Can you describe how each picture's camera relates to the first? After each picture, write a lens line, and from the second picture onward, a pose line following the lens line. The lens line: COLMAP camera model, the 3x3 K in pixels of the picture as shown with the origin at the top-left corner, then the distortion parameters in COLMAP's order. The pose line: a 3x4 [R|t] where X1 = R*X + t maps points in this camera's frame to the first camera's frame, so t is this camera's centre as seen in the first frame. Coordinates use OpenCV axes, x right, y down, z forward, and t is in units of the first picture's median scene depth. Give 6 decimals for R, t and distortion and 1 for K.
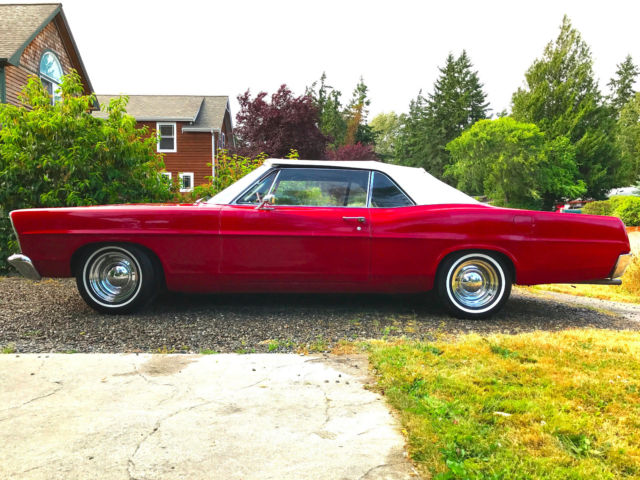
lens RADIAL K [[539.9, 0, 320.0], [0, 539.9, 240.0], [0, 0, 1]] dist [0.028108, 0.000218]
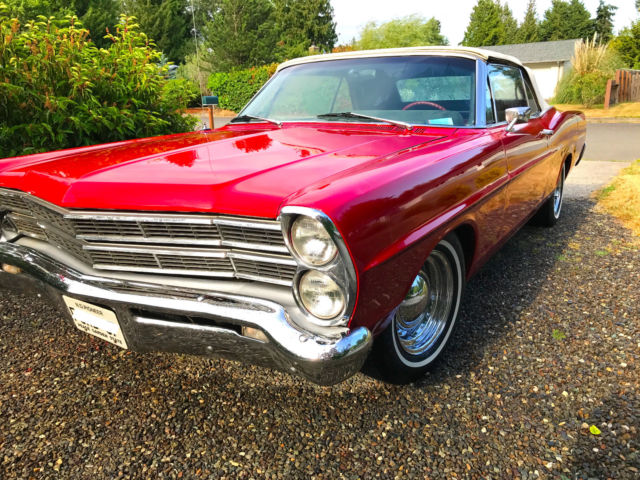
lens RADIAL K [[524.4, 0, 299.2], [0, 524.4, 239.5], [0, 0, 1]] dist [0.039831, 0.004951]
pose [[0.572803, -0.246076, 0.781884, -0.127298], [0.070694, 0.965151, 0.251965, -0.014790], [-0.816639, -0.089052, 0.570237, 0.141094]]
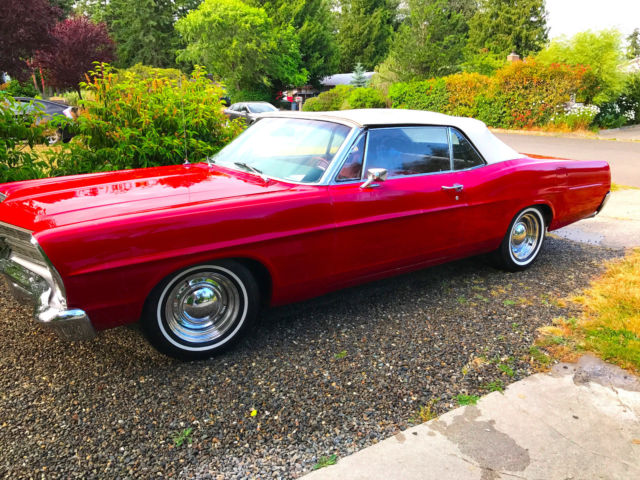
lens RADIAL K [[524.4, 0, 299.2], [0, 524.4, 239.5], [0, 0, 1]] dist [0.039831, 0.004951]
pose [[0.859639, -0.145988, 0.489599, -0.091424], [0.031042, 0.971459, 0.235166, -0.026060], [-0.509957, -0.186960, 0.839636, 0.061599]]
